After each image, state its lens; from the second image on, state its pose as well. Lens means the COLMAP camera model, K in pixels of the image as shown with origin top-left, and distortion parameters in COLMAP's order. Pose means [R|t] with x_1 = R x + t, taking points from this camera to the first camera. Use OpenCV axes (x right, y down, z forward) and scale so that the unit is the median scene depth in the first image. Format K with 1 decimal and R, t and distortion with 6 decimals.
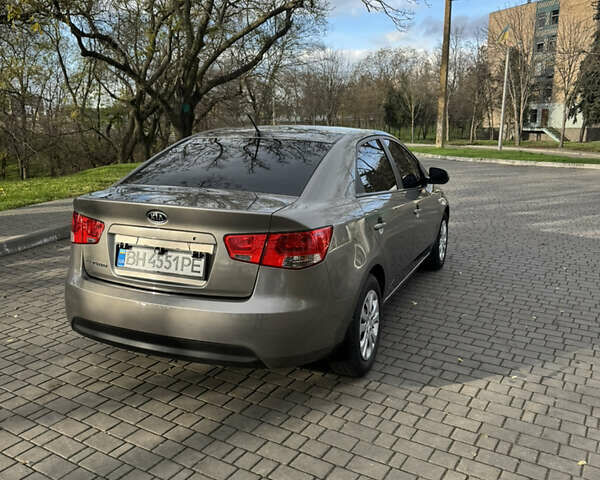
lens RADIAL K [[547.3, 0, 303.0], [0, 547.3, 239.2], [0, 0, 1]] dist [0.138513, -0.243960]
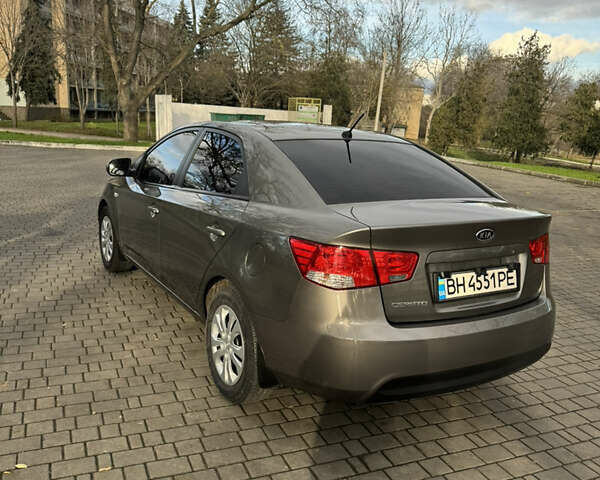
lens RADIAL K [[547.3, 0, 303.0], [0, 547.3, 239.2], [0, 0, 1]] dist [0.138513, -0.243960]
pose [[0.590529, -0.149001, 0.793142, -0.975765], [0.119101, 0.988137, 0.096957, -0.131556], [-0.798179, 0.037208, 0.601270, 0.574157]]
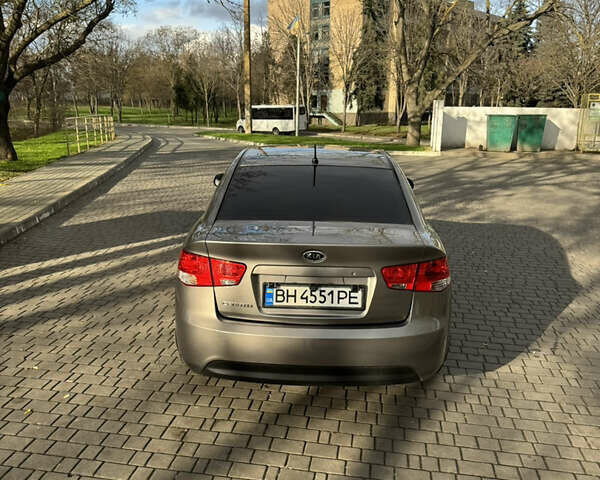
lens RADIAL K [[547.3, 0, 303.0], [0, 547.3, 239.2], [0, 0, 1]] dist [0.138513, -0.243960]
pose [[0.930472, -0.079300, 0.357677, -0.545868], [0.068006, 0.996711, 0.044067, -0.099306], [-0.359995, -0.016679, 0.932805, 0.025717]]
